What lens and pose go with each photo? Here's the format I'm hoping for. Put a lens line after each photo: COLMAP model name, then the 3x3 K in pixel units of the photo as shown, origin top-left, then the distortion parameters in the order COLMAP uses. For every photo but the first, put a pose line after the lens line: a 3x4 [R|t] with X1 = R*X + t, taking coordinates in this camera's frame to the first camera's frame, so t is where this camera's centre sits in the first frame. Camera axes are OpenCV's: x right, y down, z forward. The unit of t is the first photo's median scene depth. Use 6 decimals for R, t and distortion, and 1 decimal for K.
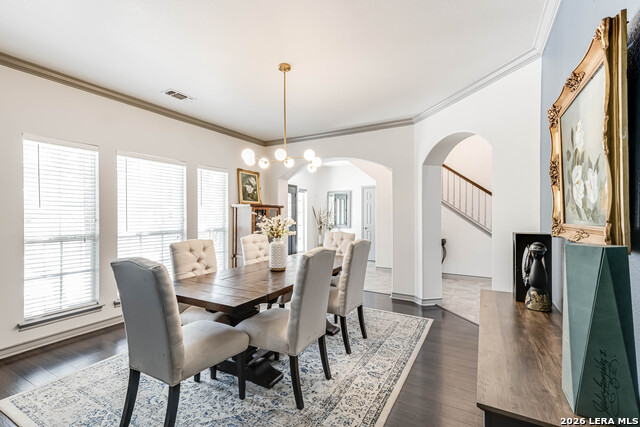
lens RADIAL K [[287.5, 0, 320.3], [0, 287.5, 216.0], [0, 0, 1]] dist [0.018903, -0.000027]
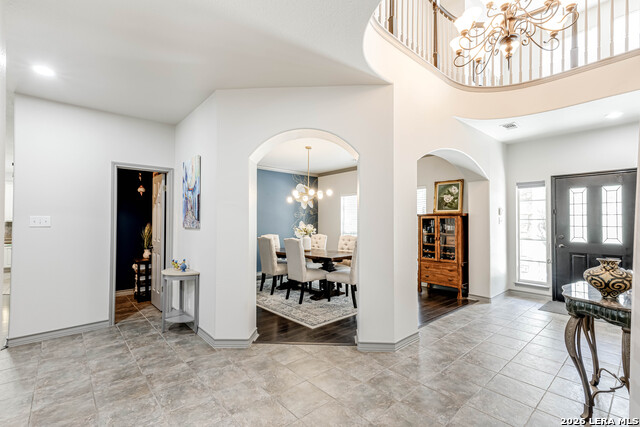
lens RADIAL K [[287.5, 0, 319.5], [0, 287.5, 218.6], [0, 0, 1]] dist [0.018903, -0.000027]
pose [[-0.331464, -0.013629, -0.943369, 1.071631], [0.001455, 0.999887, -0.014957, -0.006942], [0.943467, -0.006330, -0.331407, 1.092520]]
